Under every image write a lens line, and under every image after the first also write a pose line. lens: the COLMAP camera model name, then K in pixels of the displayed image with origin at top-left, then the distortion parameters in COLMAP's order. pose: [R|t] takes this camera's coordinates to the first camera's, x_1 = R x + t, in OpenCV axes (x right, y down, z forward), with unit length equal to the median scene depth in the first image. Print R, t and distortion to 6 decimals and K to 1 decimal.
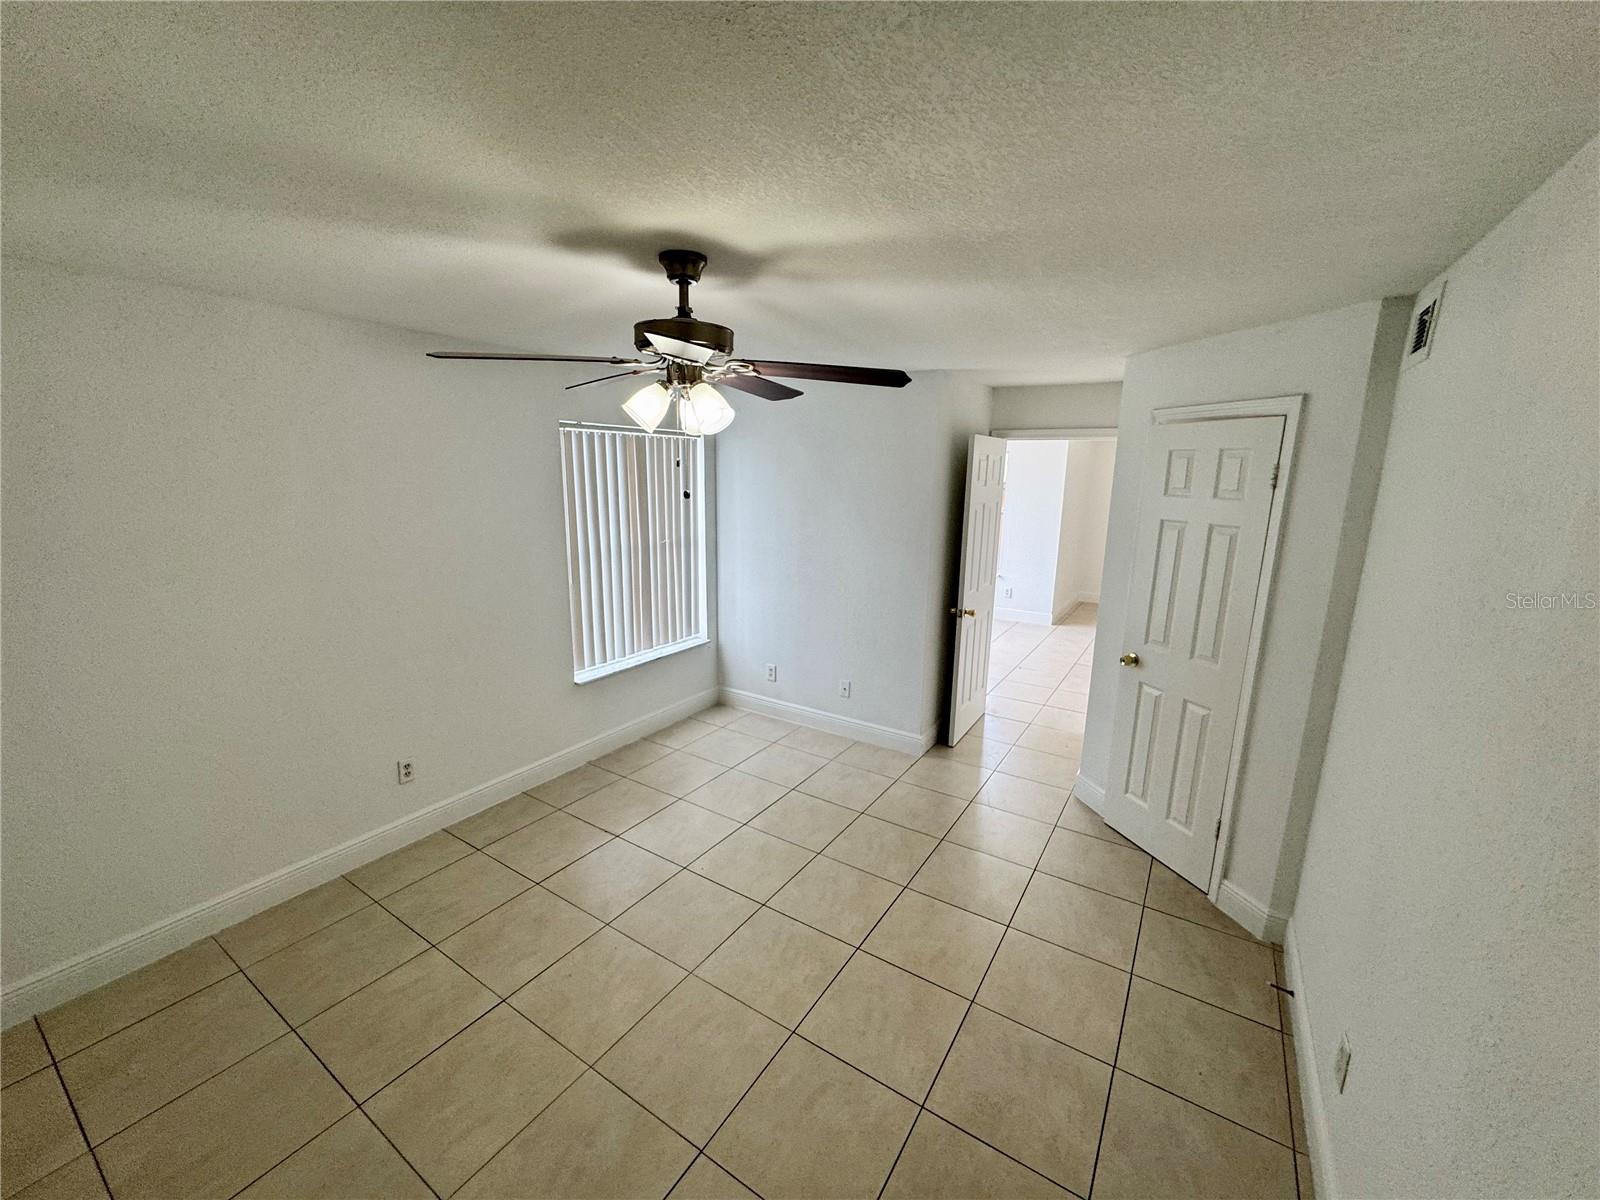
lens RADIAL K [[638.6, 0, 800.5], [0, 638.6, 599.4], [0, 0, 1]] dist [-0.002777, 0.000079]
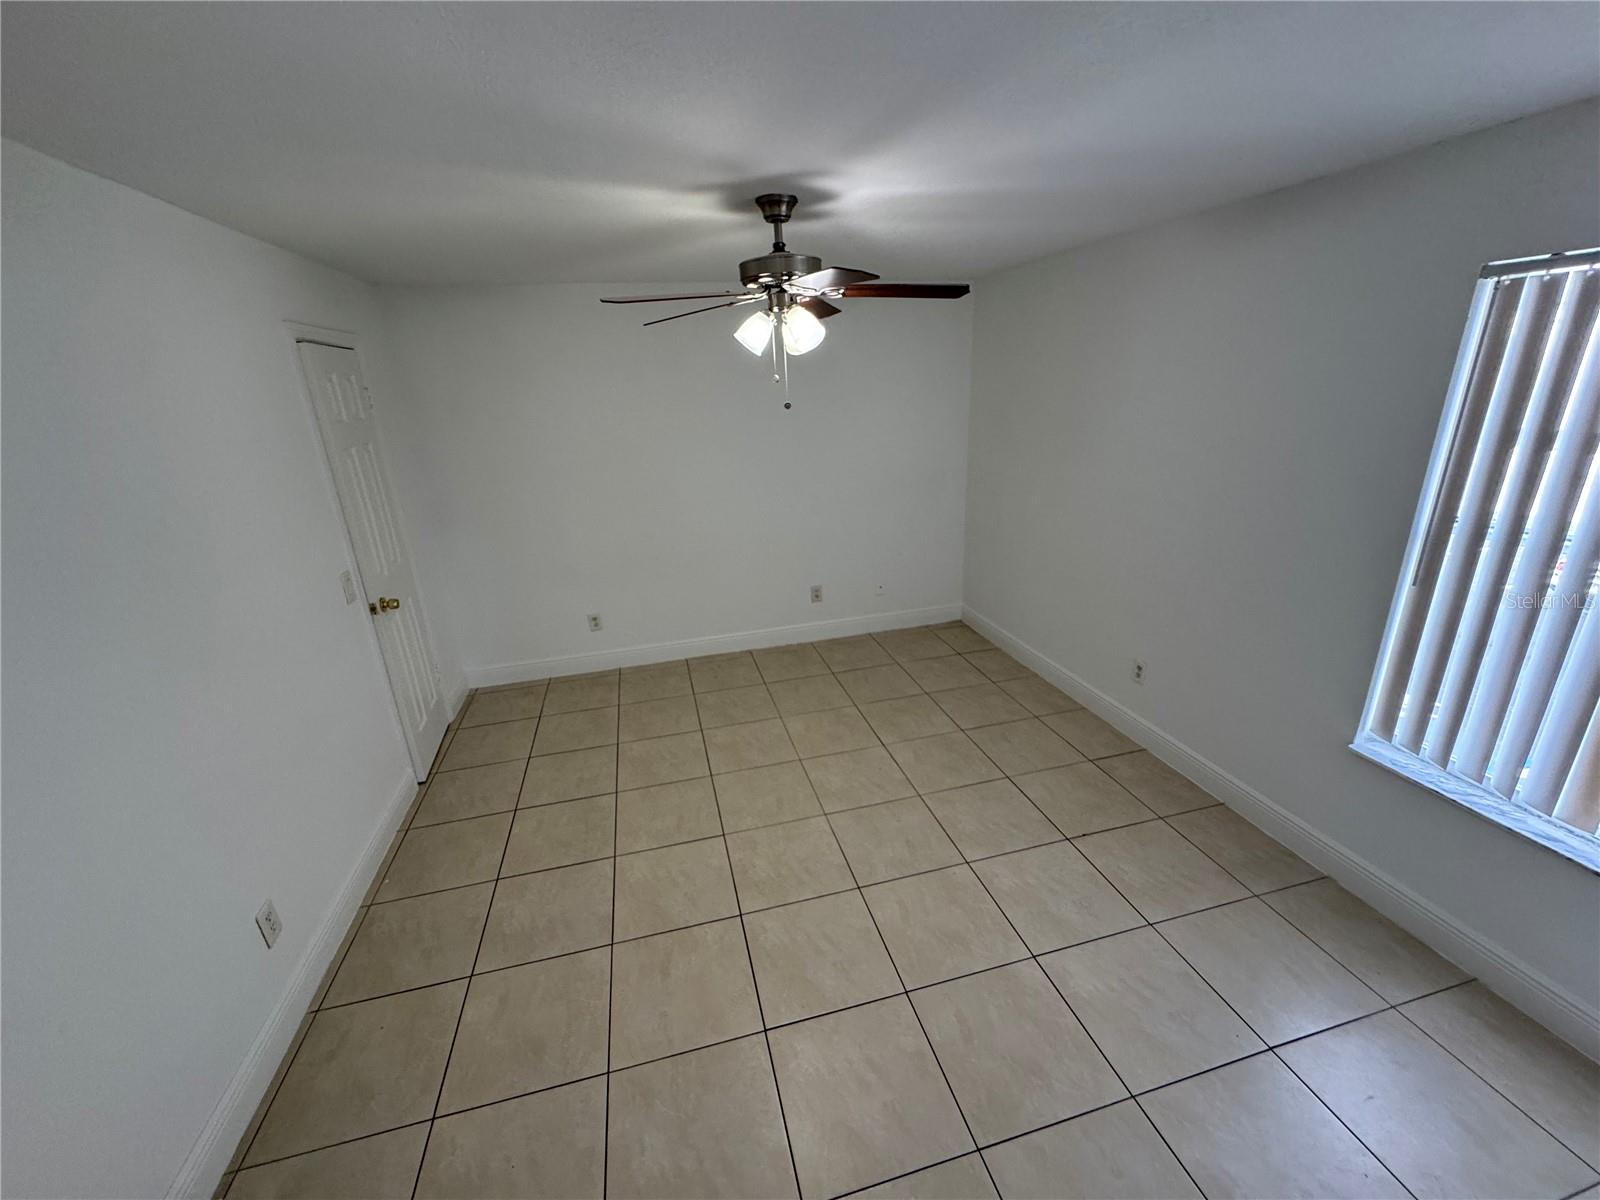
lens RADIAL K [[638.6, 0, 800.5], [0, 638.6, 599.4], [0, 0, 1]] dist [-0.002777, 0.000079]
pose [[-0.678849, 0.249770, -0.690492, 0.580844], [-0.119554, 0.890223, 0.439556, -0.296338], [0.724479, 0.380943, -0.574466, 1.474962]]
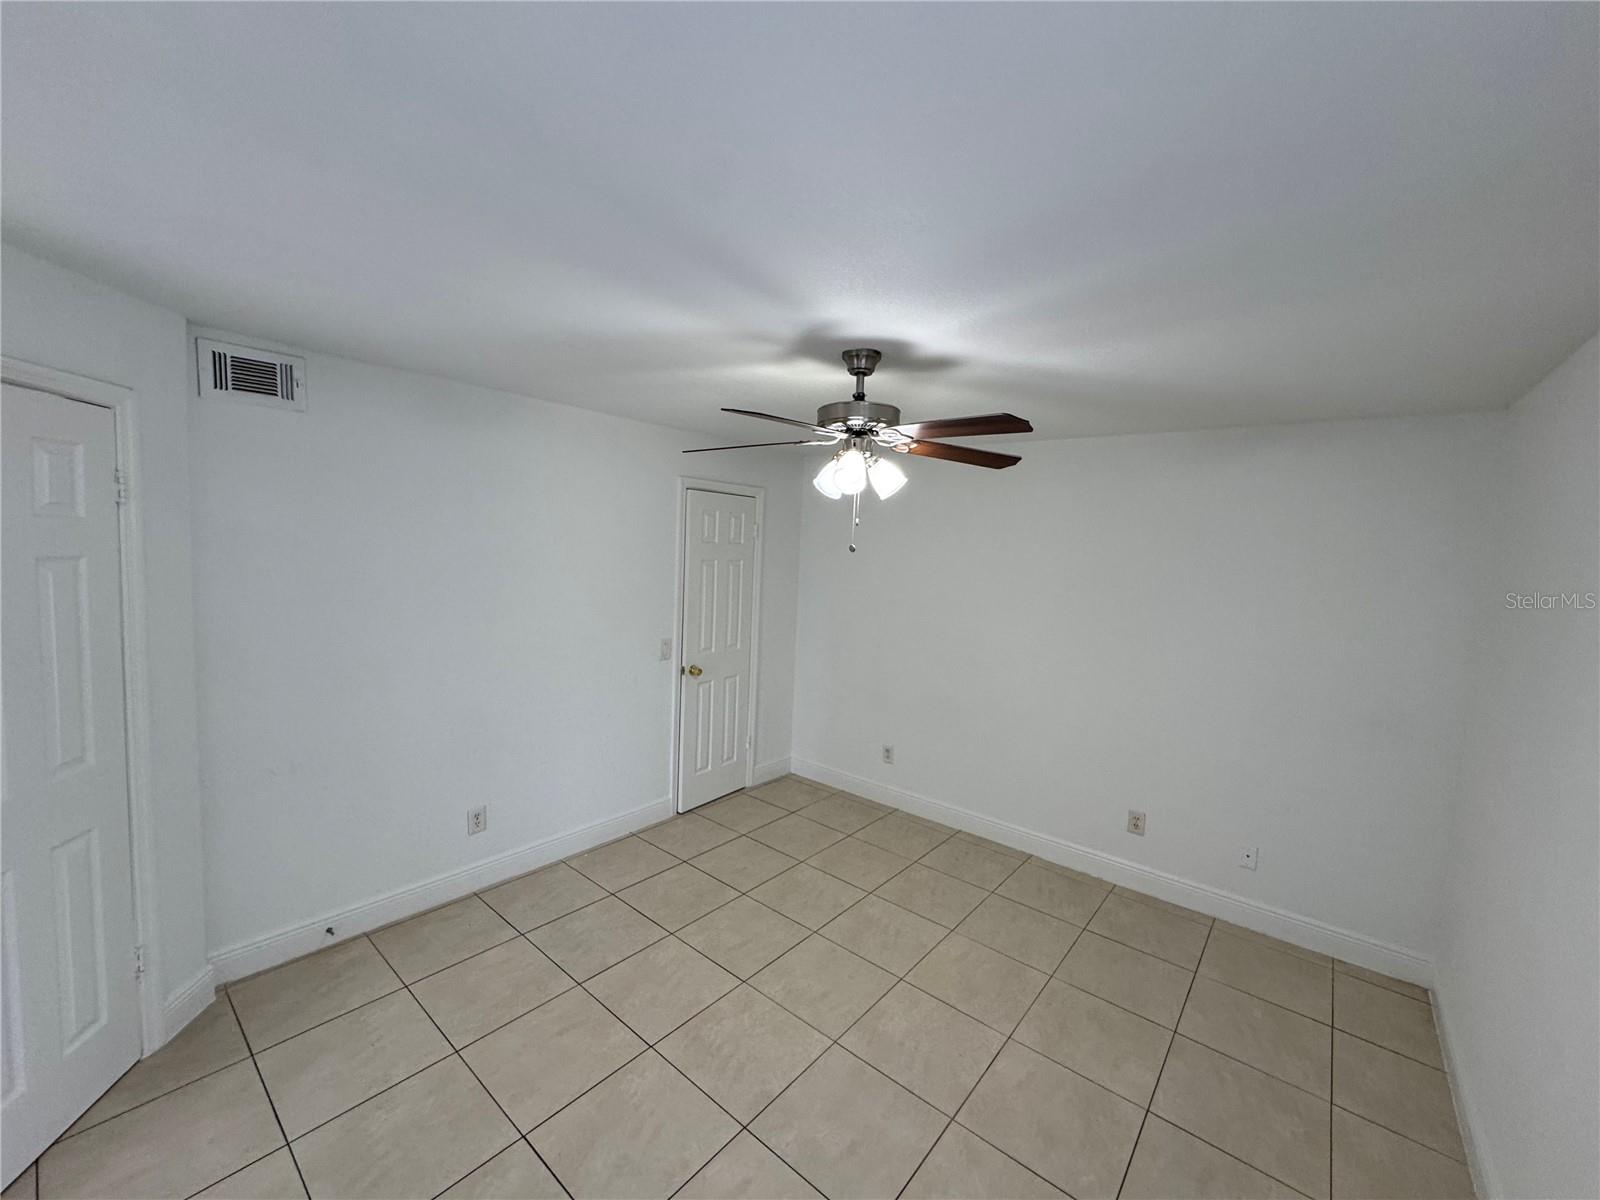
lens RADIAL K [[638.6, 0, 800.5], [0, 638.6, 599.4], [0, 0, 1]] dist [-0.002777, 0.000079]
pose [[-0.990264, -0.069849, 0.120412, -0.187295], [-0.033048, 0.958234, 0.284071, -0.318754], [-0.135225, 0.277326, -0.951212, 1.702311]]
